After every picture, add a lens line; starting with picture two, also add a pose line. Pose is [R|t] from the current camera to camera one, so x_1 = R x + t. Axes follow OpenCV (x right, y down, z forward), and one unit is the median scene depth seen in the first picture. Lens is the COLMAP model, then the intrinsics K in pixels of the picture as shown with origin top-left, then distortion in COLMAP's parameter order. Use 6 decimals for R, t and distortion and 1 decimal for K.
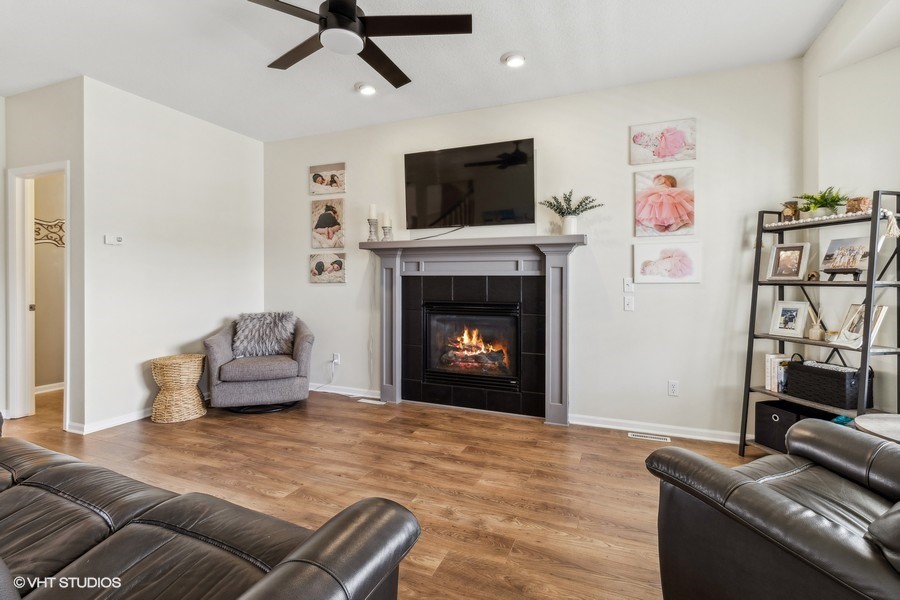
lens RADIAL K [[422.9, 0, 452.7], [0, 422.9, 283.8], [0, 0, 1]] dist [0.002483, 0.000199]
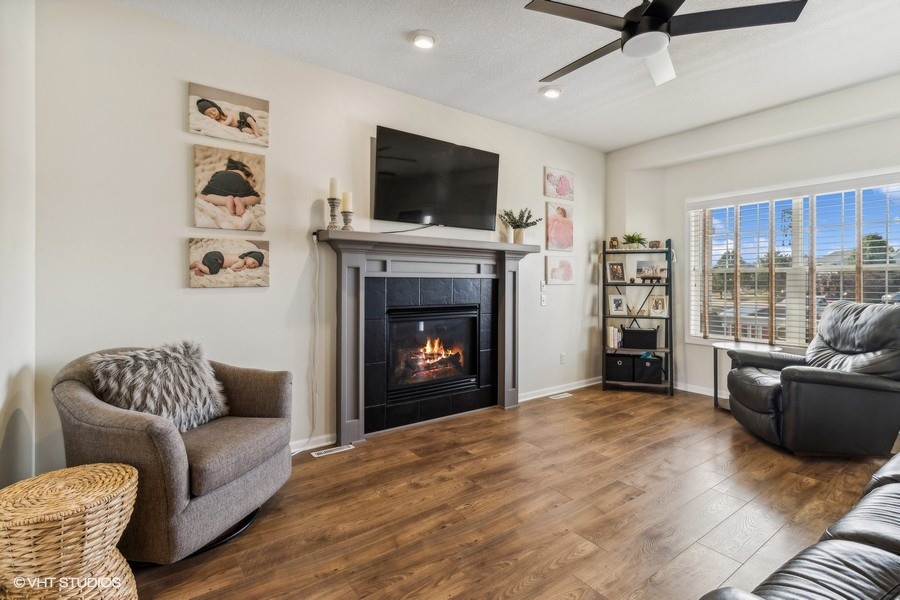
lens RADIAL K [[422.9, 0, 452.7], [0, 422.9, 283.8], [0, 0, 1]] dist [0.002483, 0.000199]
pose [[0.528549, -0.005289, 0.848886, -0.763871], [0.004618, 0.999984, 0.003355, -0.009255], [-0.848890, 0.002147, 0.528565, 0.485908]]
